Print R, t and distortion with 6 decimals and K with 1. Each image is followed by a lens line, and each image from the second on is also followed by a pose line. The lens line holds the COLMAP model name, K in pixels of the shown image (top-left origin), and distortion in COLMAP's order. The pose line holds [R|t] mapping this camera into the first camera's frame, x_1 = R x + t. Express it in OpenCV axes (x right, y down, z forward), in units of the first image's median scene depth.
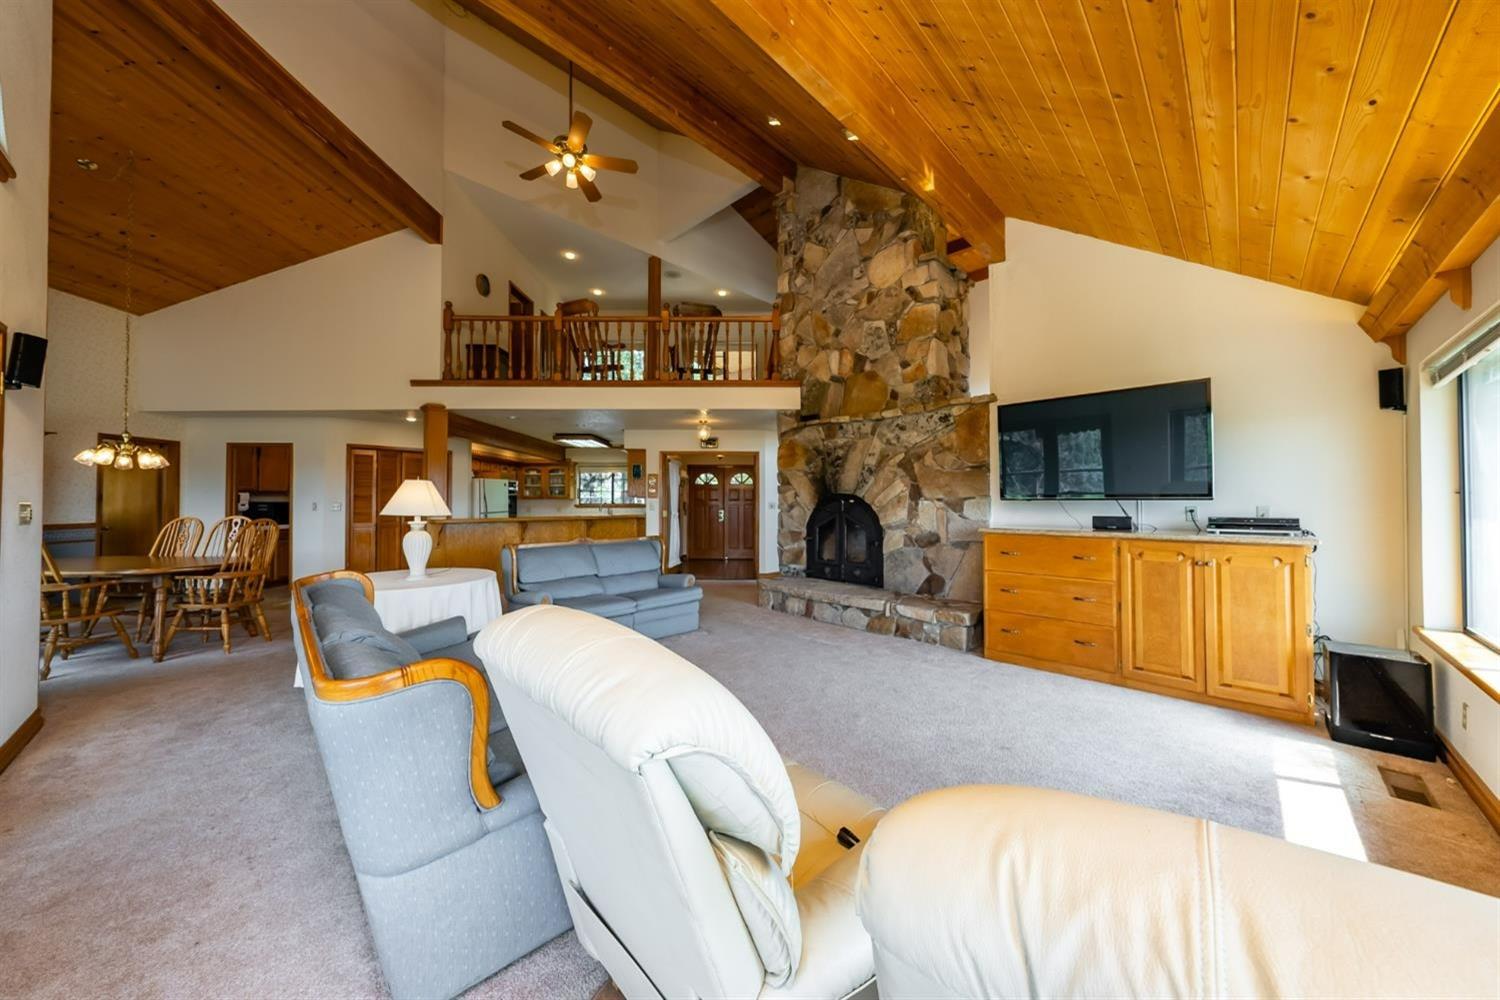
lens RADIAL K [[506.6, 0, 752.4], [0, 506.6, 494.4], [0, 0, 1]] dist [-0.003595, -0.000015]
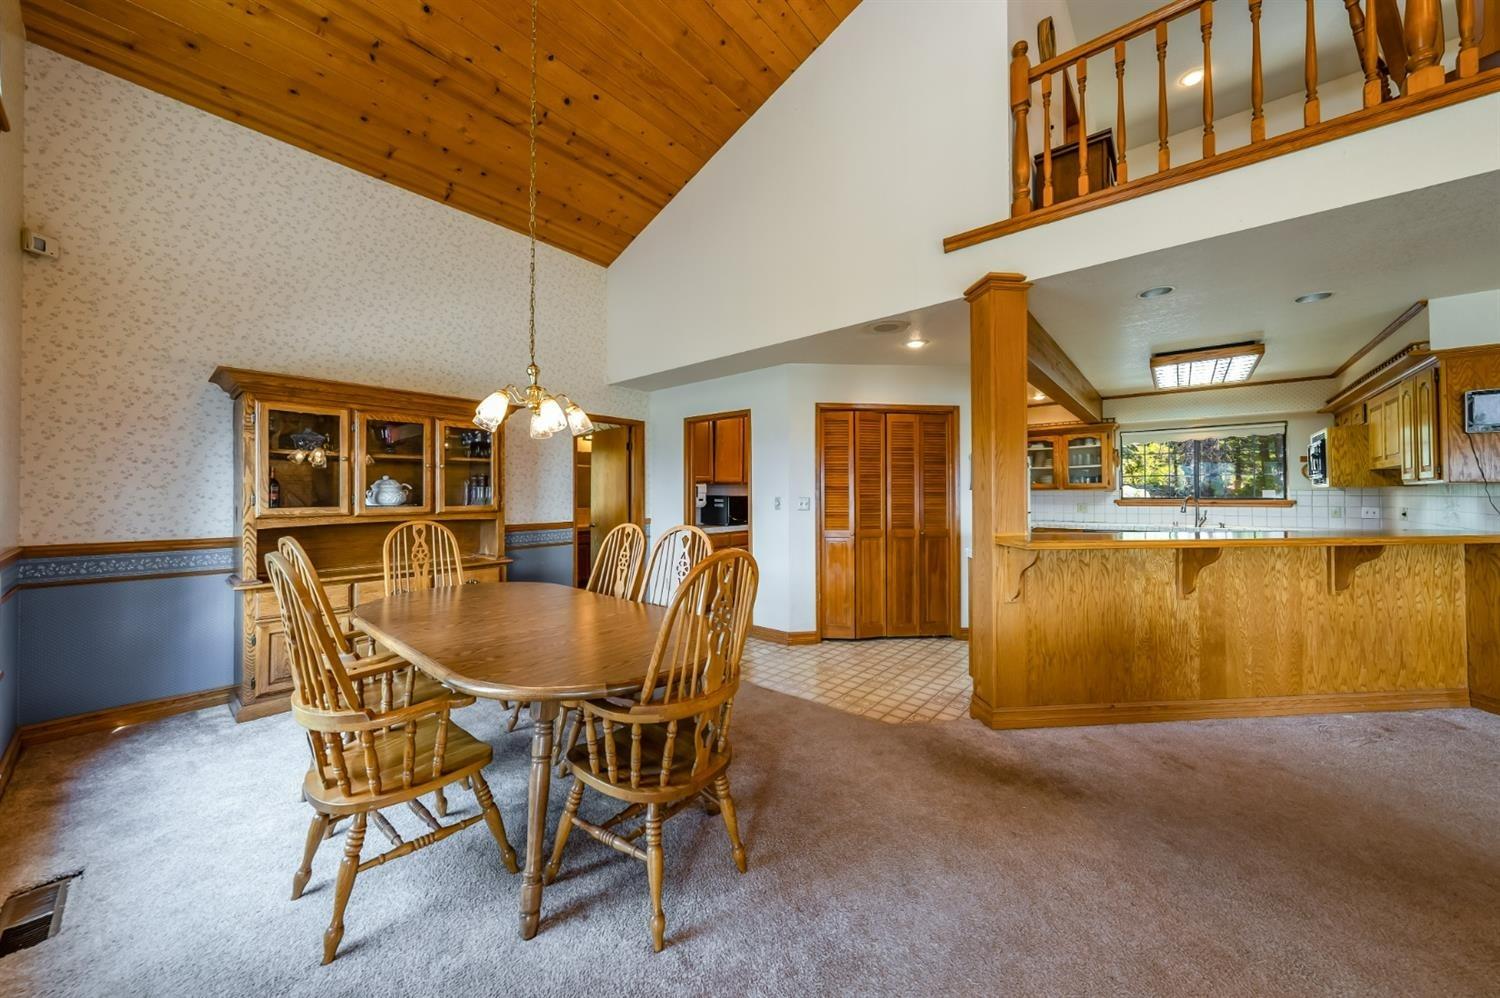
lens RADIAL K [[521.1, 0, 745.8], [0, 521.1, 486.4], [0, 0, 1]] dist [-0.000276, 0.000241]
pose [[0.756370, -0.010726, -0.654056, -0.541268], [0.012084, 0.999924, -0.002423, 0.004323], [0.654032, -0.006071, 0.756442, 0.550623]]
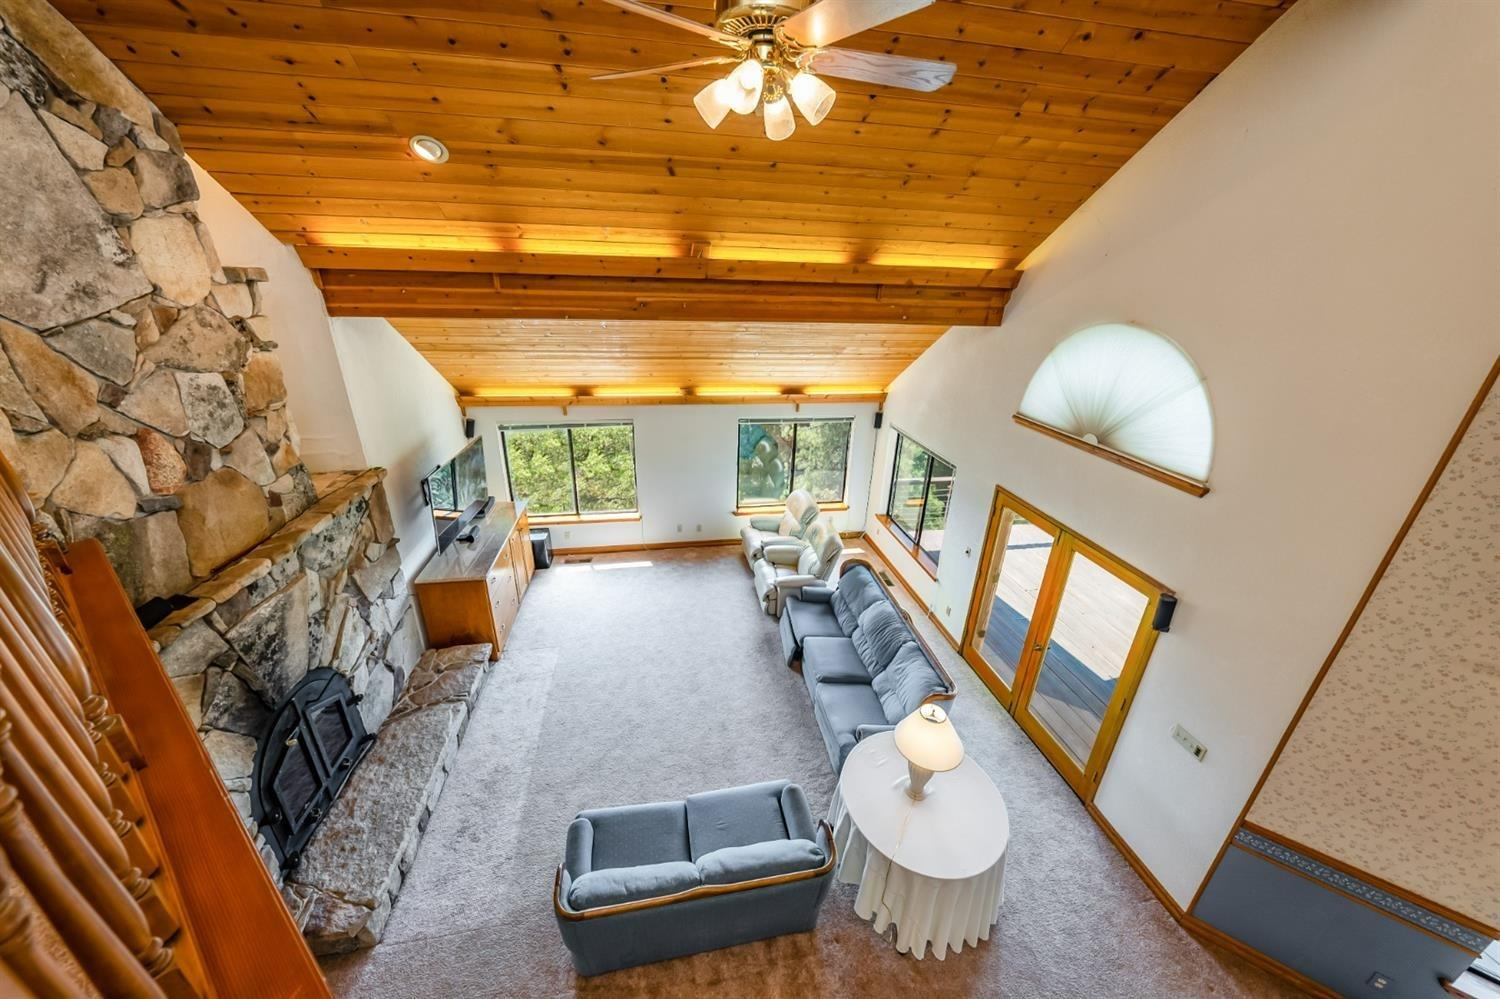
lens RADIAL K [[521.1, 0, 745.8], [0, 521.1, 486.9], [0, 0, 1]] dist [-0.000276, 0.000241]
pose [[-0.811778, -0.239372, 0.532652, -0.484625], [-0.034026, 0.929966, 0.366066, -0.439257], [-0.582974, 0.279041, -0.763071, 1.099021]]
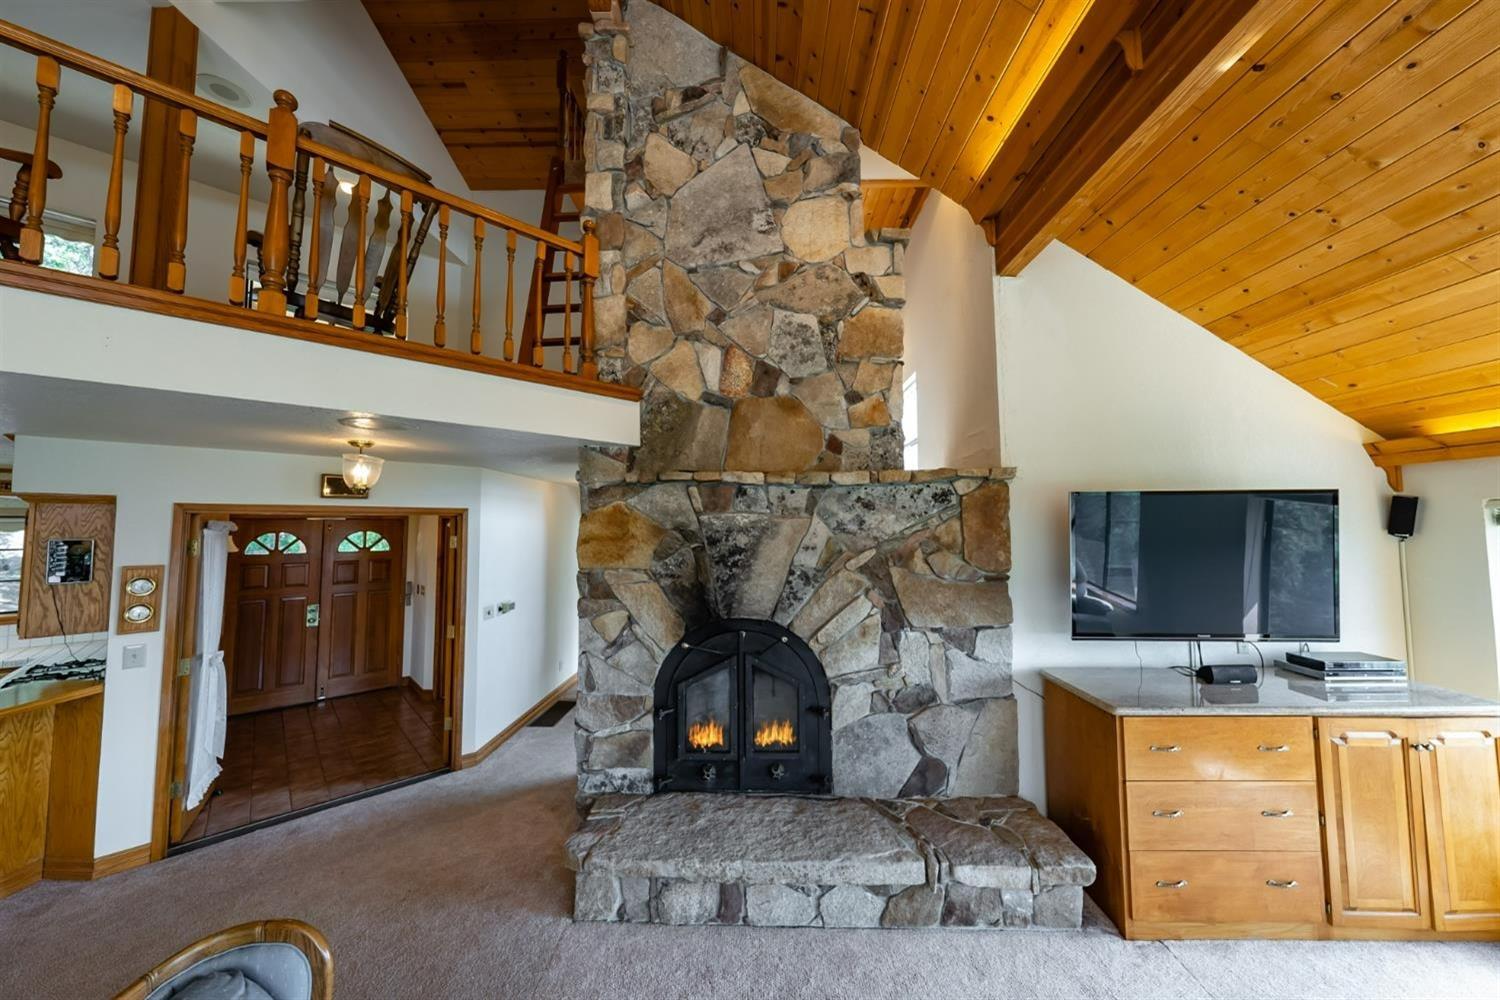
lens RADIAL K [[506.6, 0, 752.4], [0, 506.6, 494.4], [0, 0, 1]] dist [-0.003595, -0.000015]
pose [[0.724670, 0.038883, 0.687999, -0.183557], [-0.003200, 0.998586, -0.053066, -0.103394], [-0.689089, 0.036254, 0.723769, 0.618476]]
